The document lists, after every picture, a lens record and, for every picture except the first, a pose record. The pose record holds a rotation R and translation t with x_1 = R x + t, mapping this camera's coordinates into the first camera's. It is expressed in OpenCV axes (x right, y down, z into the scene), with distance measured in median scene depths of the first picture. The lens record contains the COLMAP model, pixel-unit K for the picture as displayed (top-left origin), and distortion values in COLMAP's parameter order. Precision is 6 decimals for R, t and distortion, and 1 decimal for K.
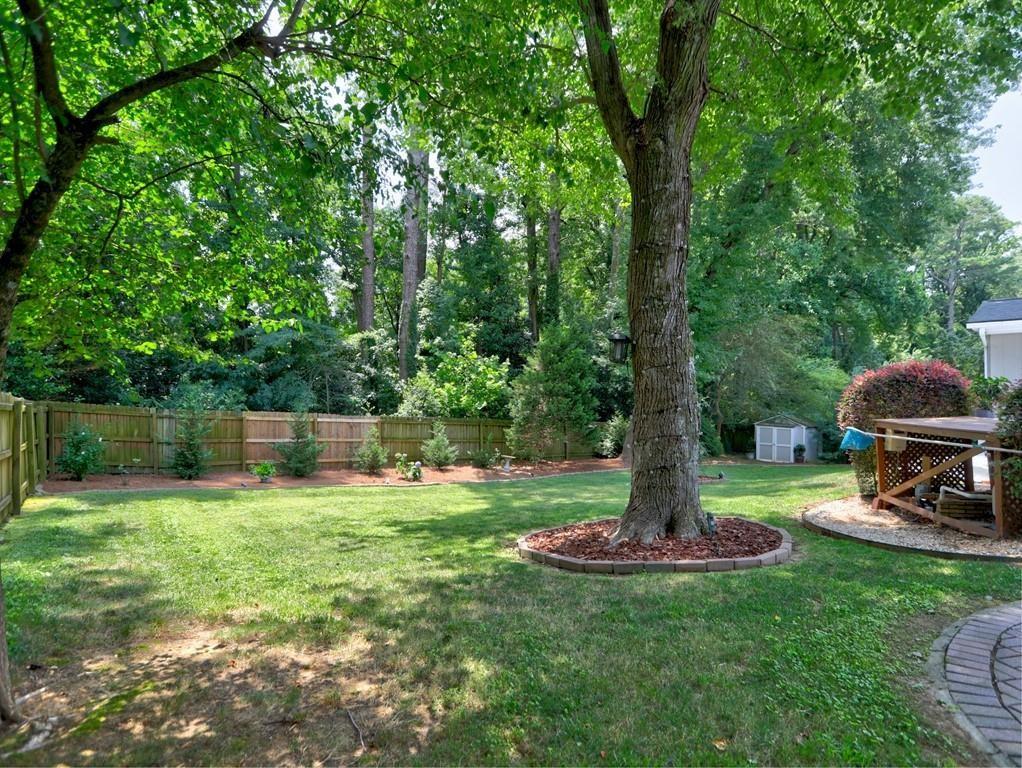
lens RADIAL K [[527.6, 0, 513.4], [0, 527.6, 385.9], [0, 0, 1]] dist [-0.064465, 0.029105]
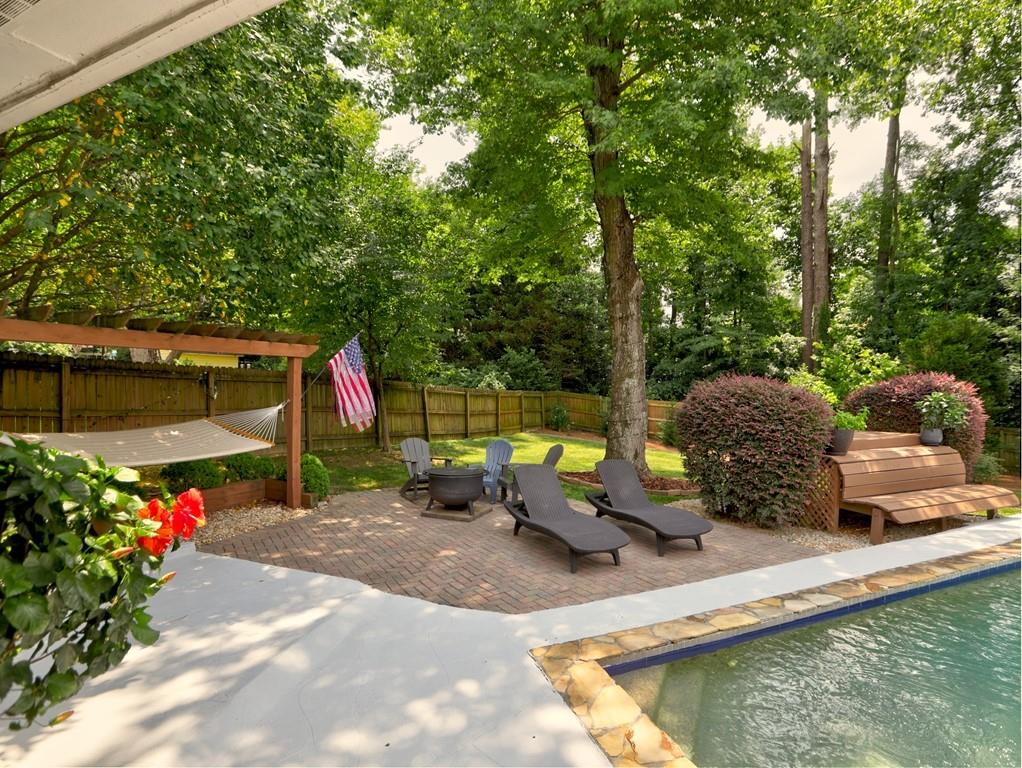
lens RADIAL K [[527.6, 0, 513.4], [0, 527.6, 385.9], [0, 0, 1]] dist [-0.064465, 0.029105]
pose [[0.432829, 0.017000, -0.901316, 0.753503], [0.005931, 0.999747, 0.021705, -0.032094], [0.901457, -0.014740, 0.432618, -0.044885]]
